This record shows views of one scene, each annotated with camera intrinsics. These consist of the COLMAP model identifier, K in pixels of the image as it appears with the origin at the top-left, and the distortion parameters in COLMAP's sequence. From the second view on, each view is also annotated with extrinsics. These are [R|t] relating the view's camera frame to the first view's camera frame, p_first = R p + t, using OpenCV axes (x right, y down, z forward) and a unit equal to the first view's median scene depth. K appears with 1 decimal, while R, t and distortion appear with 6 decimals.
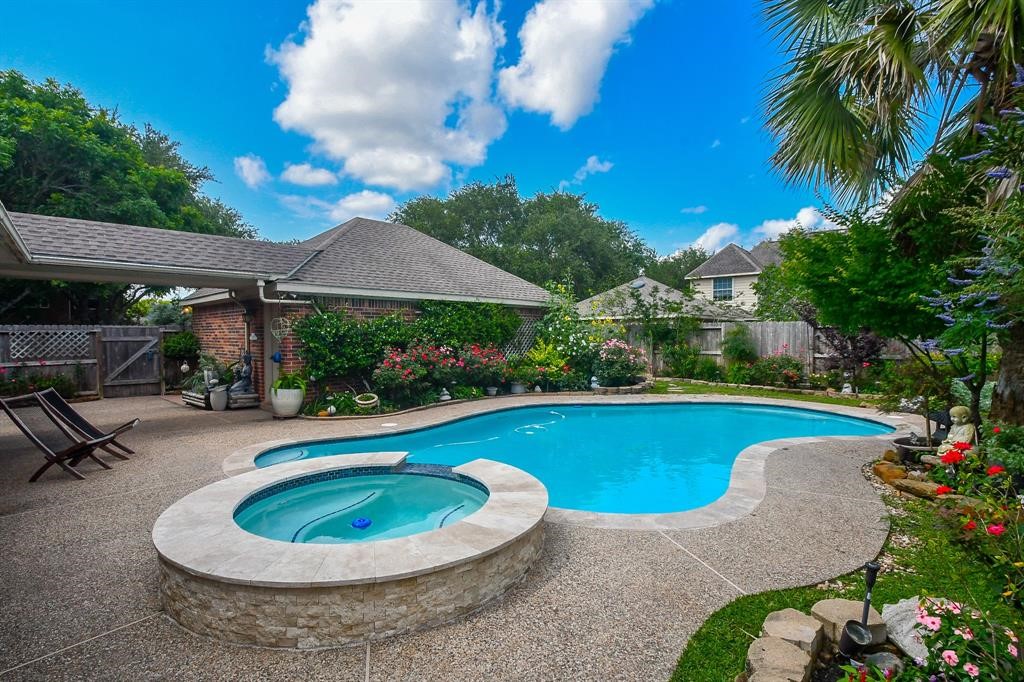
lens RADIAL K [[518.2, 0, 510.3], [0, 518.2, 339.4], [0, 0, 1]] dist [-0.024682, -0.001471]
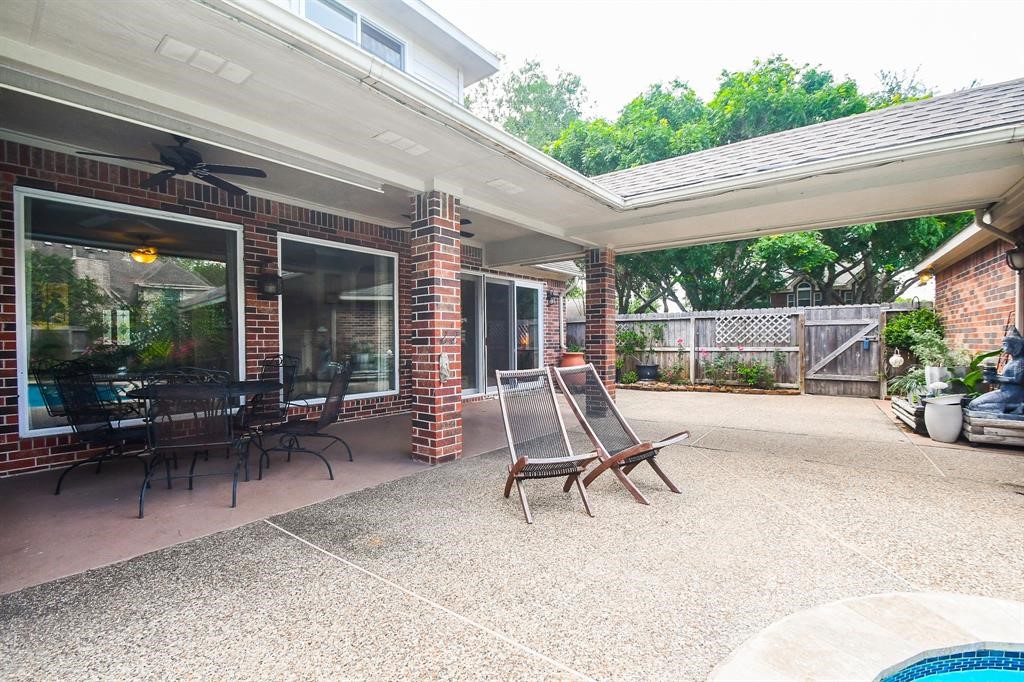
lens RADIAL K [[453.2, 0, 515.9], [0, 453.2, 344.3], [0, 0, 1]] dist [0.000686, -0.001847]
pose [[0.187780, 0.011479, -0.982144, -0.163120], [-0.010537, 0.999898, 0.009672, 0.033369], [0.982155, 0.008533, 0.187882, 0.406625]]
